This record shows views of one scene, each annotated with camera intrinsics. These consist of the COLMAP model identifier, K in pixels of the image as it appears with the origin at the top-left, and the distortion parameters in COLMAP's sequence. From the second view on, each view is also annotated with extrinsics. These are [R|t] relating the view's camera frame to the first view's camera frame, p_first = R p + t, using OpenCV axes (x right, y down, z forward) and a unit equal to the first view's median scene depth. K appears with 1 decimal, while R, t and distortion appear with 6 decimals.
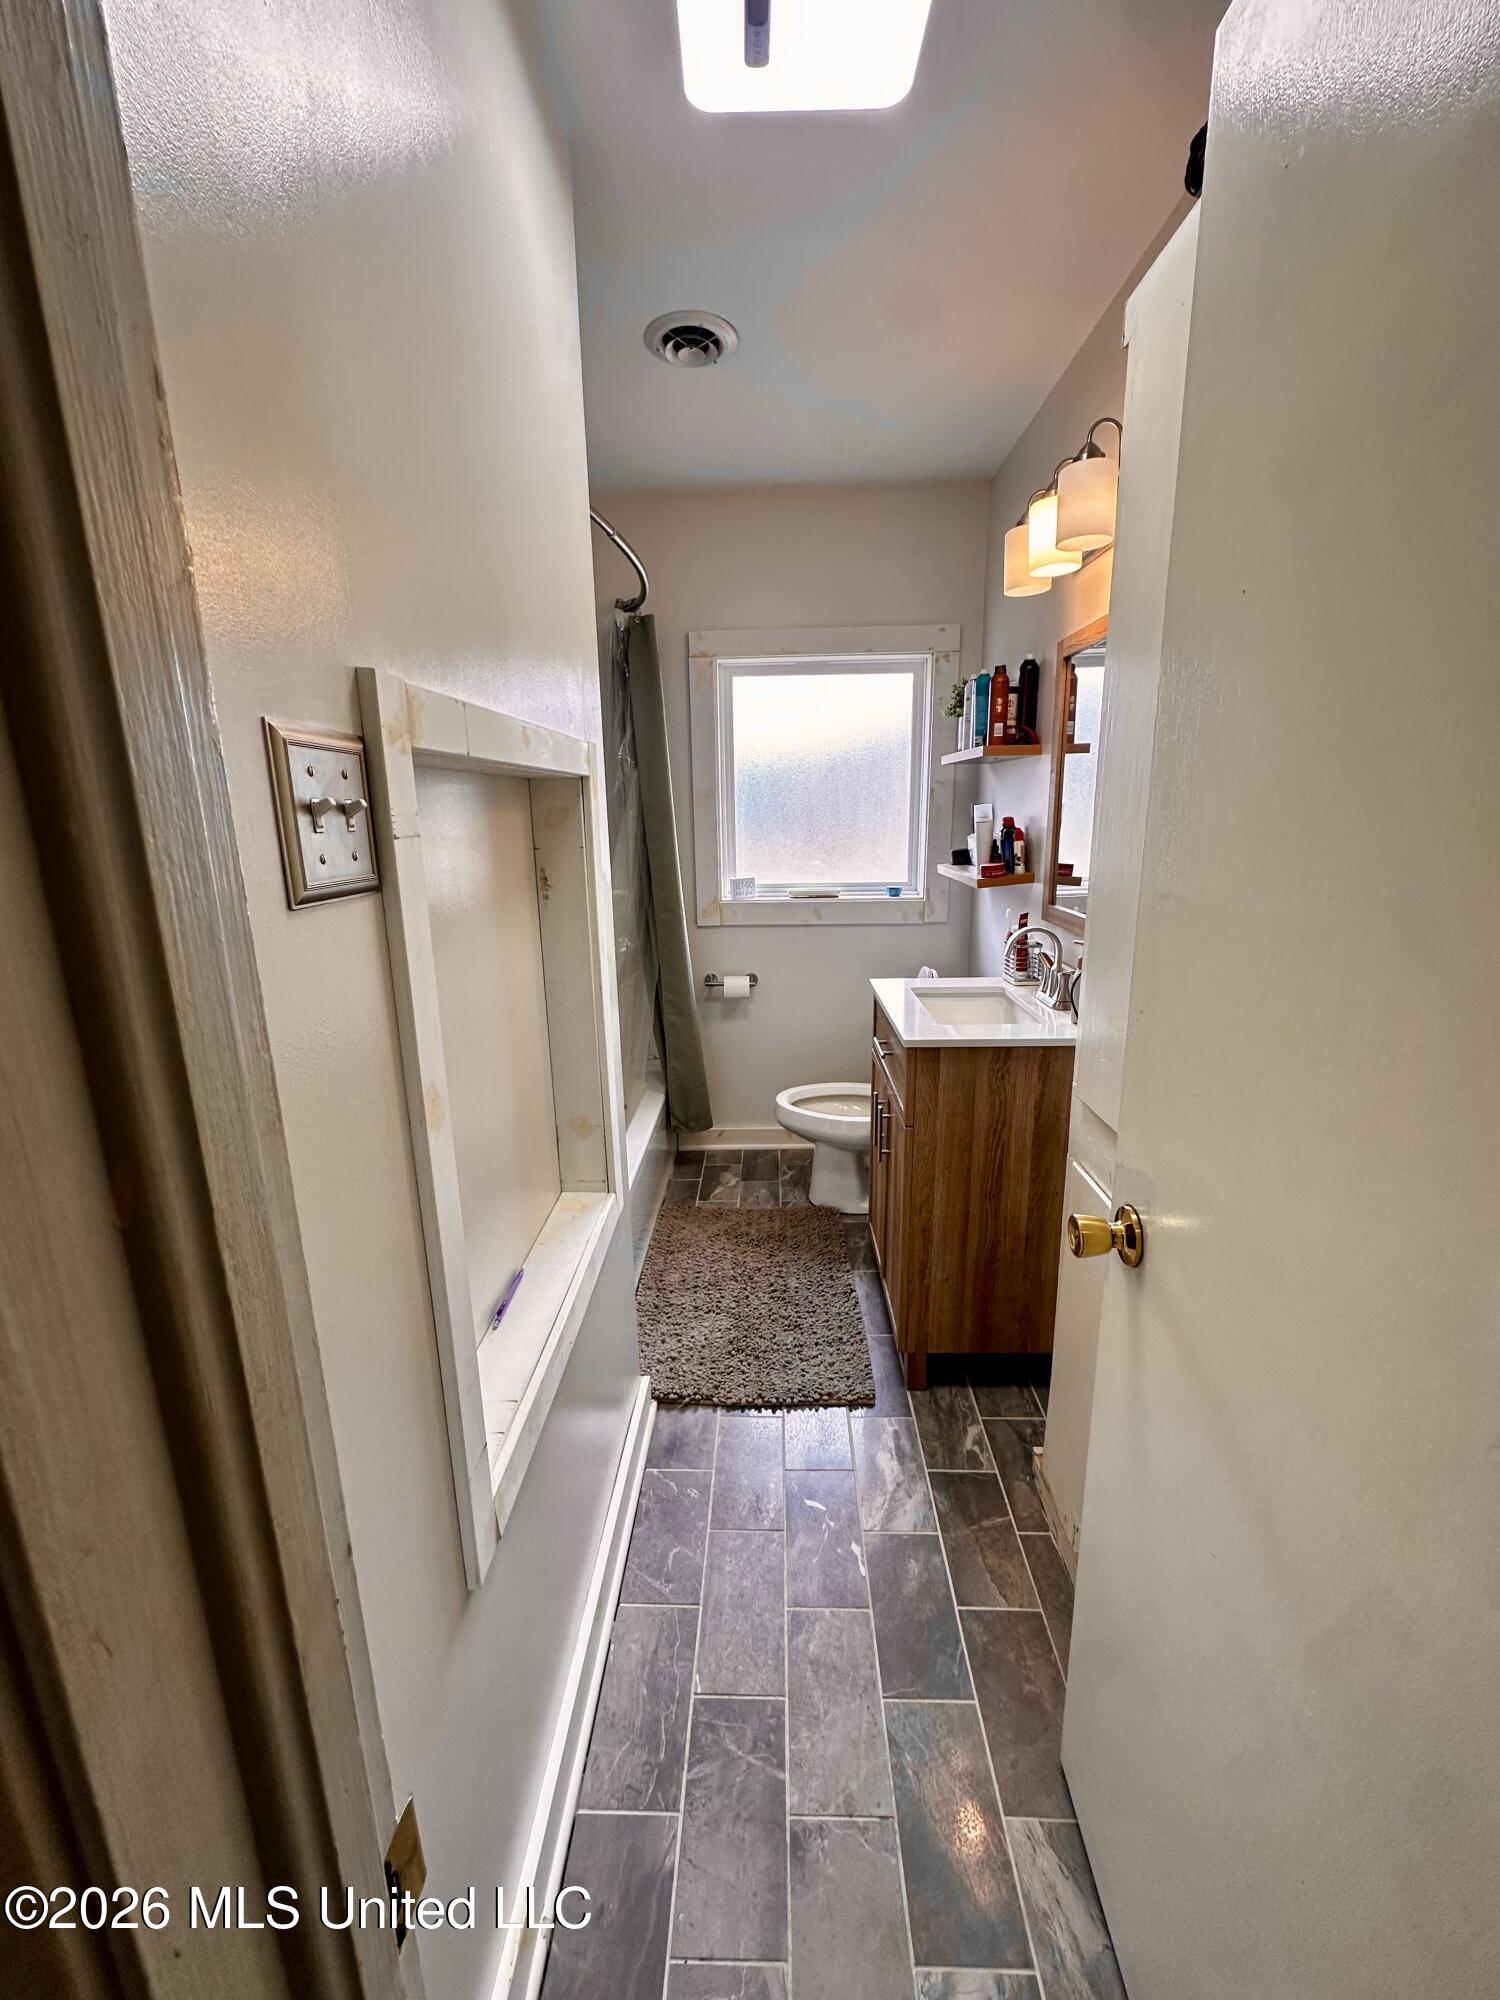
lens RADIAL K [[793.9, 0, 750.3], [0, 793.9, 996.6], [0, 0, 1]] dist [-0.003098, -0.000074]
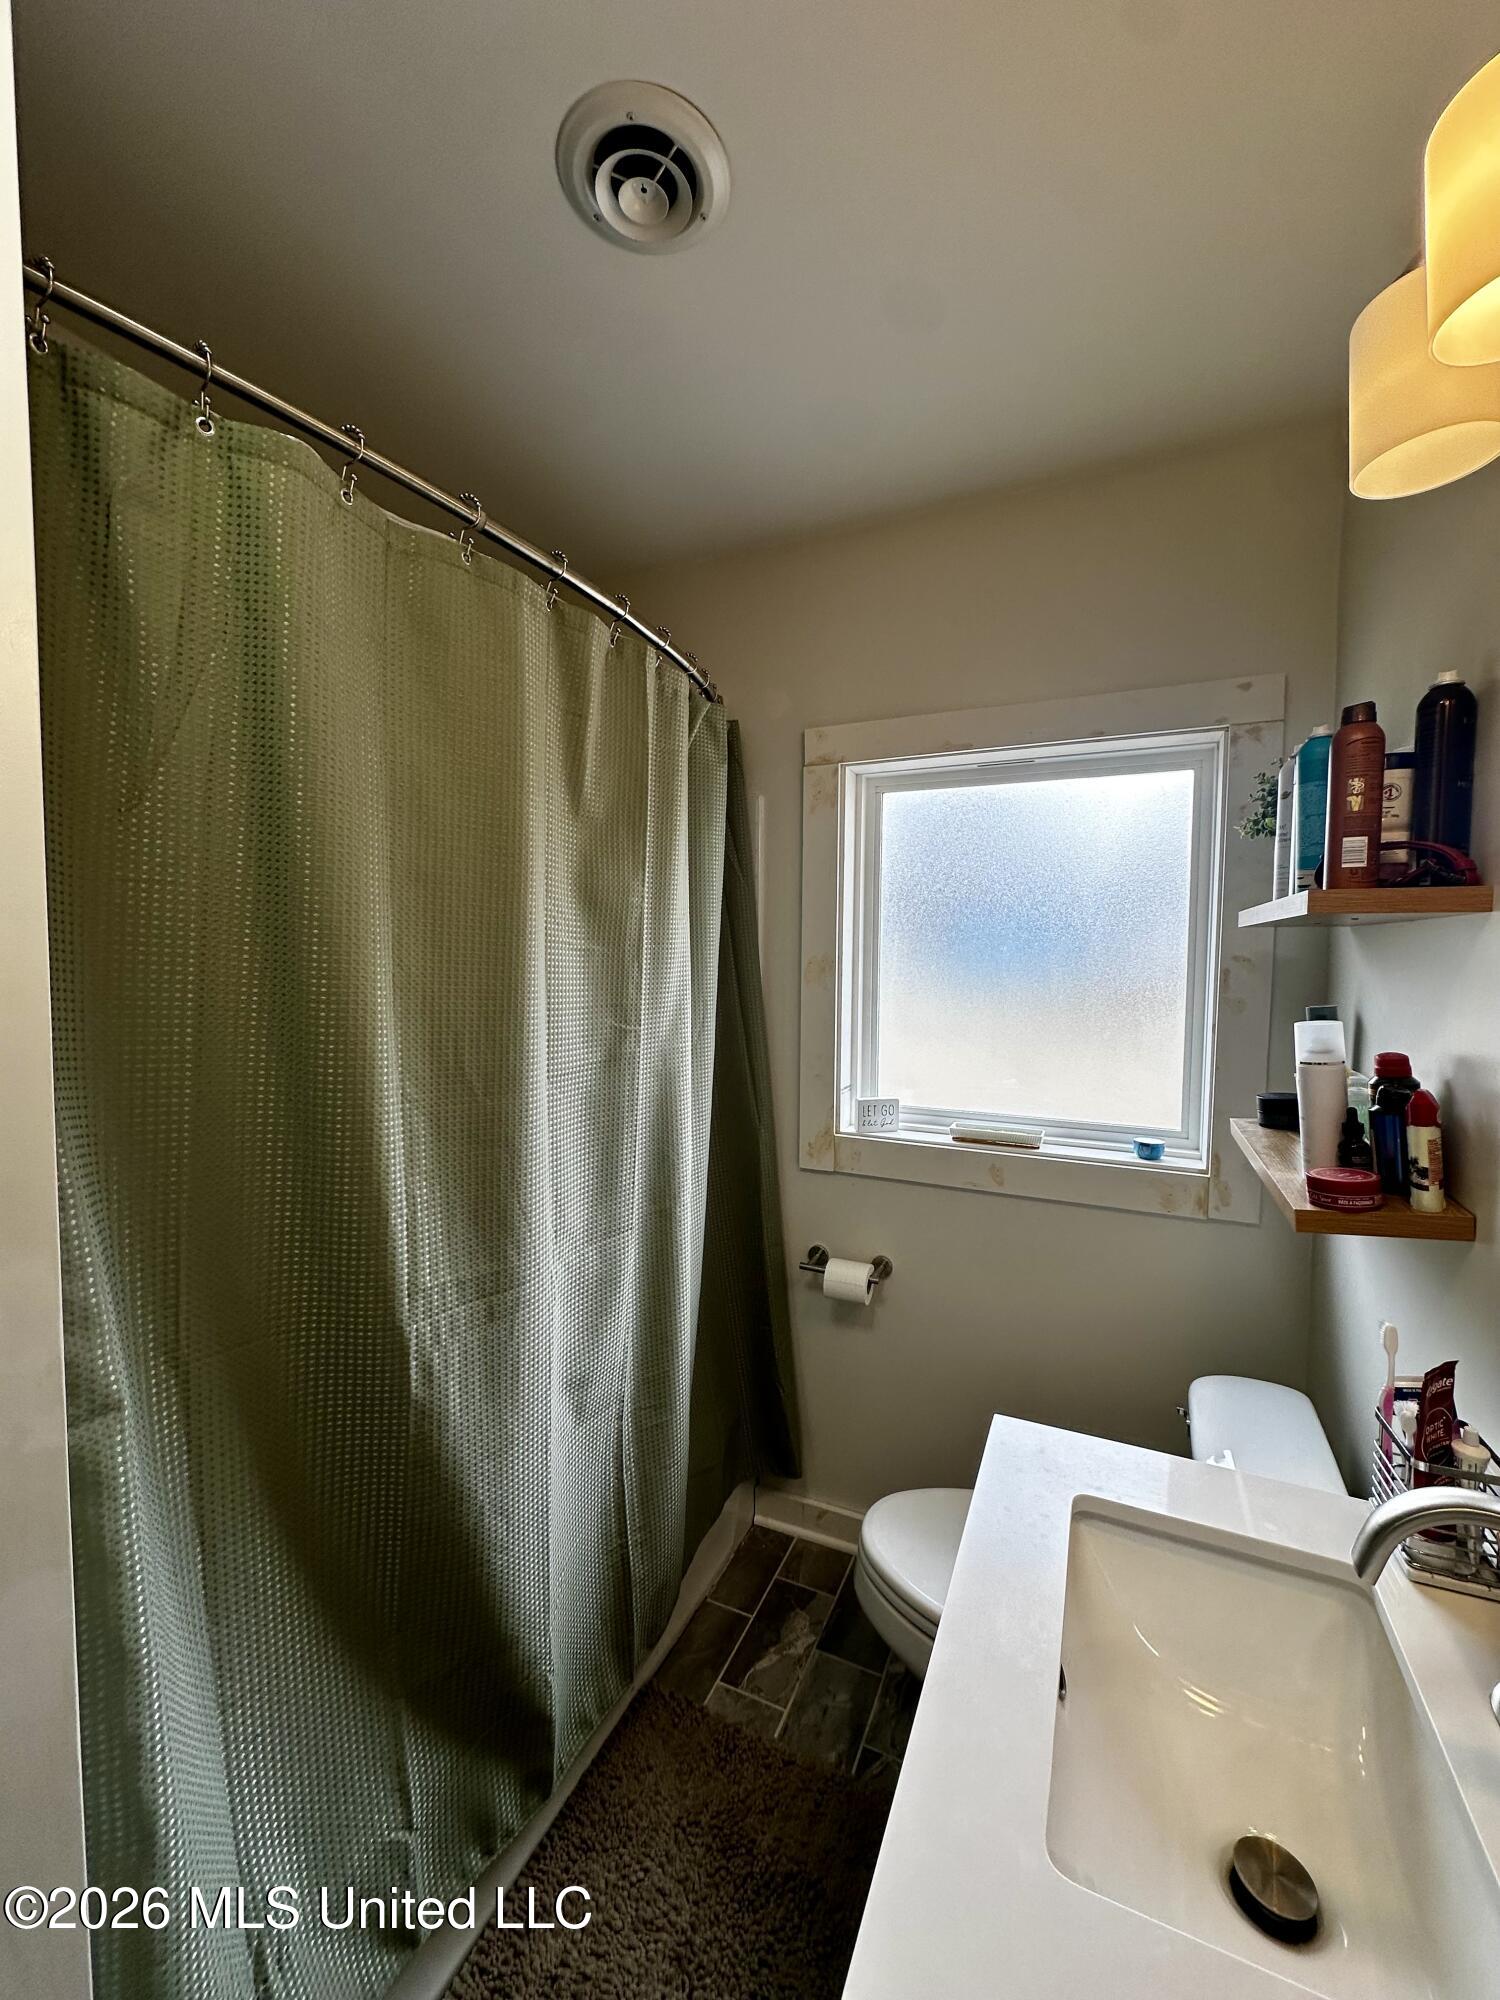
lens RADIAL K [[793.9, 0, 754.5], [0, 793.9, 995.4], [0, 0, 1]] dist [-0.003098, -0.000074]
pose [[0.921415, 0.046765, -0.385757, 0.168593], [-0.115624, 0.980762, -0.157281, -0.146948], [0.370980, 0.189523, 0.909096, 0.472128]]
